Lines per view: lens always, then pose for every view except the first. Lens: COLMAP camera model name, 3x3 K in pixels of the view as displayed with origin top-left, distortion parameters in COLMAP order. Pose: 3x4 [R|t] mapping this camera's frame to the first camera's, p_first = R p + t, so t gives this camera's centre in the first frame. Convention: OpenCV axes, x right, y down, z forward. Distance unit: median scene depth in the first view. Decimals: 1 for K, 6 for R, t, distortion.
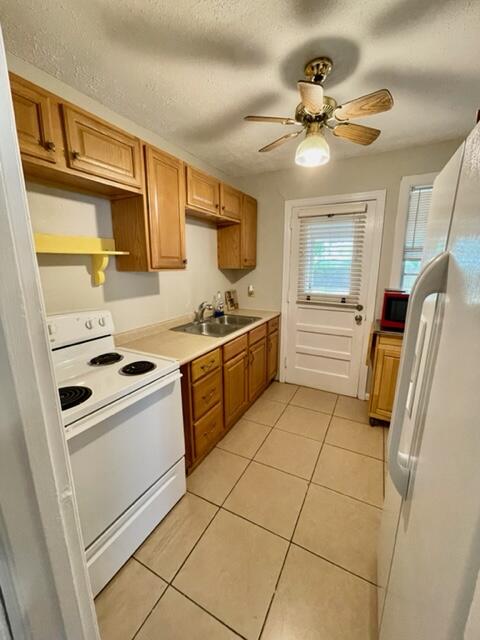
lens RADIAL K [[260.7, 0, 240.0], [0, 260.7, 320.0], [0, 0, 1]] dist [0.000957, -0.000408]
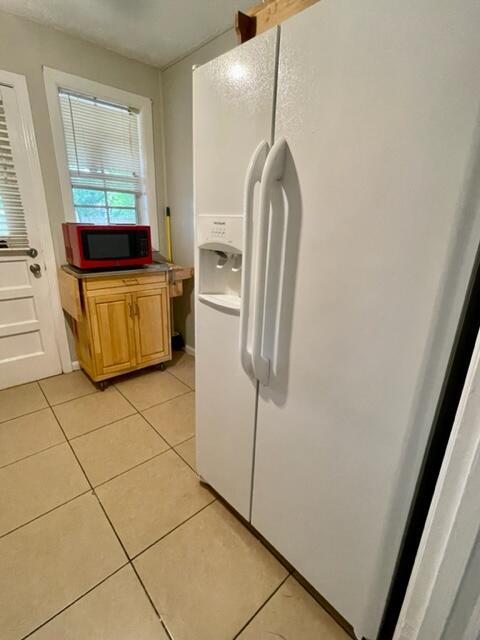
lens RADIAL K [[310.5, 0, 240.0], [0, 310.5, 320.0], [0, 0, 1]] dist [-0.001279, 0.000007]
pose [[0.344940, -0.285692, 0.894090, -0.151346], [0.177386, 0.955229, 0.236793, 0.027276], [-0.921711, 0.076920, 0.380175, 0.171182]]
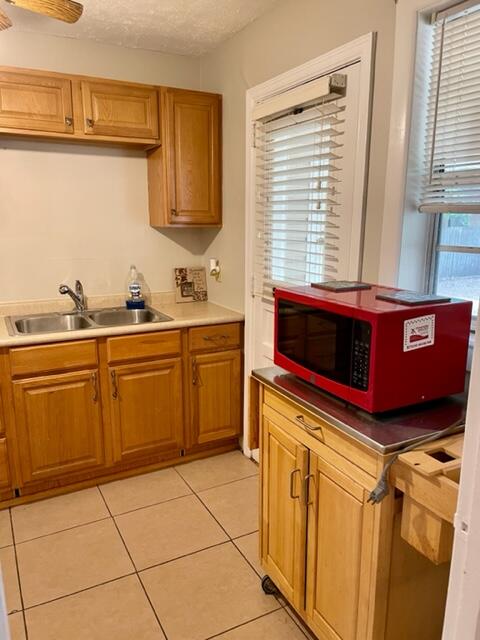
lens RADIAL K [[499.4, 0, 240.0], [0, 499.4, 320.0], [0, 0, 1]] dist [0.000171, -0.006988]
pose [[0.825734, 0.120620, -0.551012, 0.748255], [-0.132946, 0.990965, 0.017698, -0.043981], [0.548168, 0.058641, 0.834310, 0.239262]]
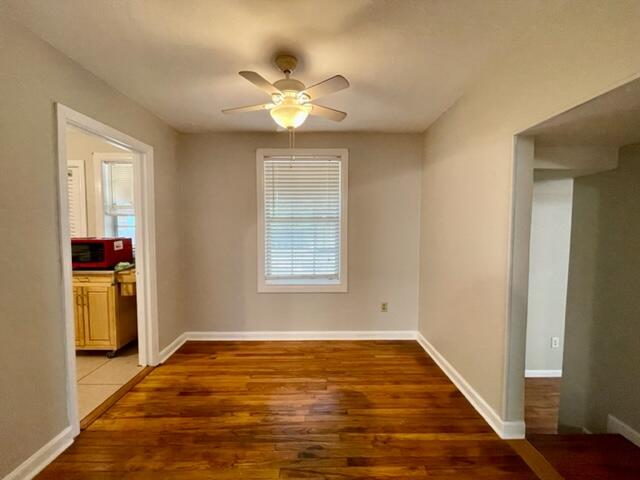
lens RADIAL K [[249.0, 0, 320.0], [0, 249.0, 240.0], [0, 0, 1]] dist [-0.001184, -0.000258]
pose [[0.872121, -0.018014, 0.488959, 0.835891], [0.097831, 0.985563, -0.138185, 0.143656], [-0.479411, 0.168350, 0.861292, -0.465489]]
